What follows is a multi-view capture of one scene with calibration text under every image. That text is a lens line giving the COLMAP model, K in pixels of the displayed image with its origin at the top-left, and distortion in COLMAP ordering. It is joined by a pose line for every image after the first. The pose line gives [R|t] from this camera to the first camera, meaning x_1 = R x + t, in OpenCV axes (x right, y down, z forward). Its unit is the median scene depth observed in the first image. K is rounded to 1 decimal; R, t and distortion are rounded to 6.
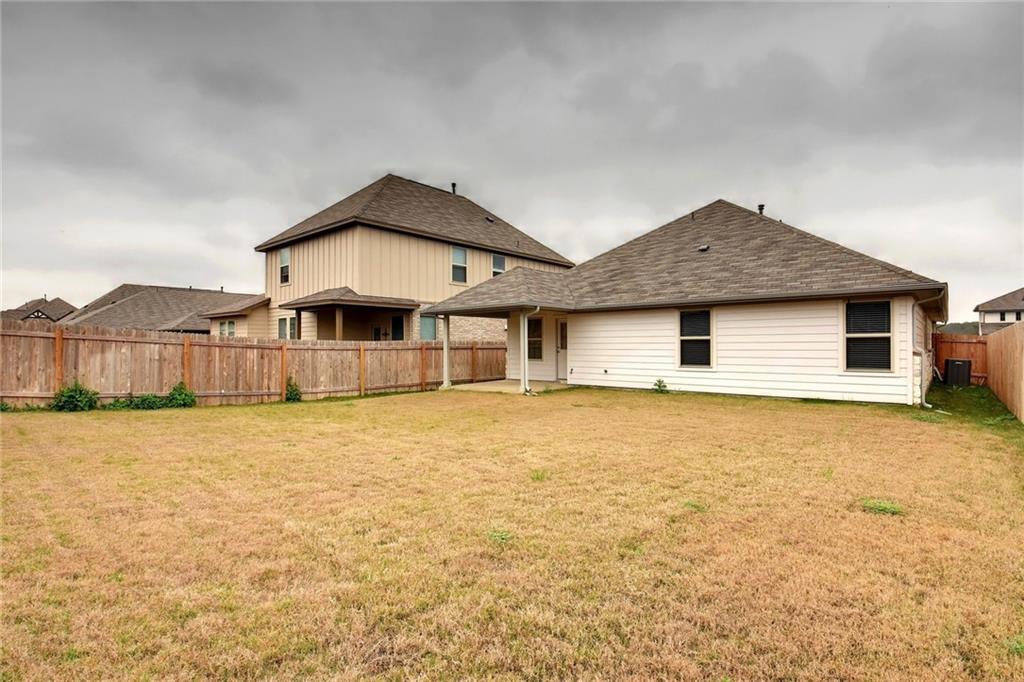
lens RADIAL K [[462.6, 0, 515.1], [0, 462.6, 339.3], [0, 0, 1]] dist [-0.001106, -0.012390]
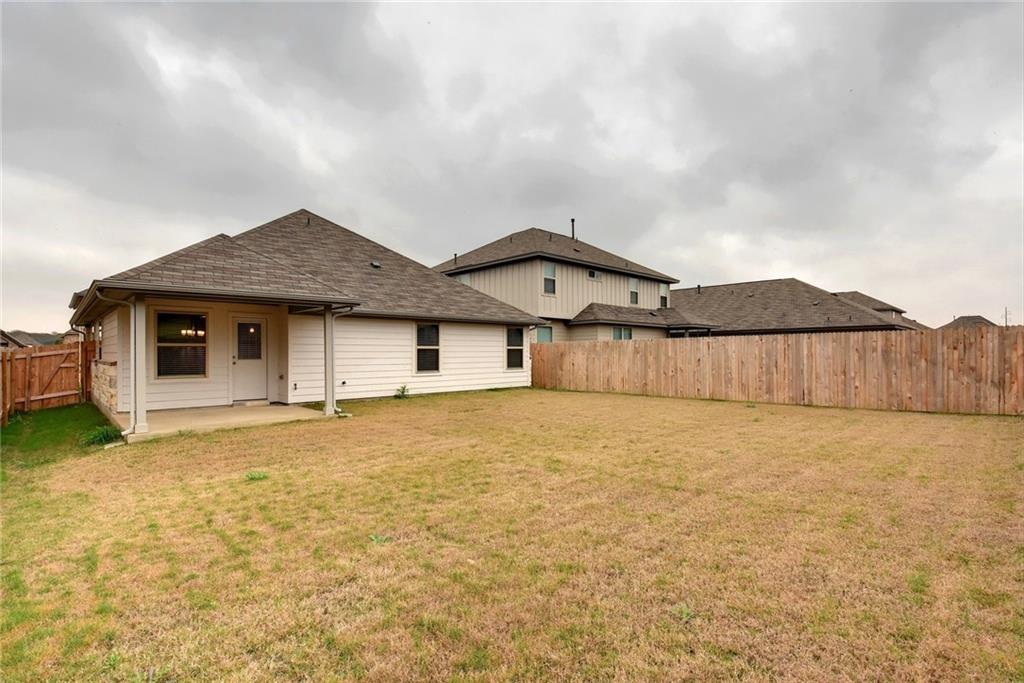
lens RADIAL K [[514.2, 0, 517.0], [0, 514.2, 349.5], [0, 0, 1]] dist [-0.000622, -0.000070]
pose [[0.088161, 0.011080, 0.996045, -0.901689], [-0.008918, 0.999907, -0.010334, 0.013981], [-0.996066, -0.007972, 0.088251, 0.672951]]
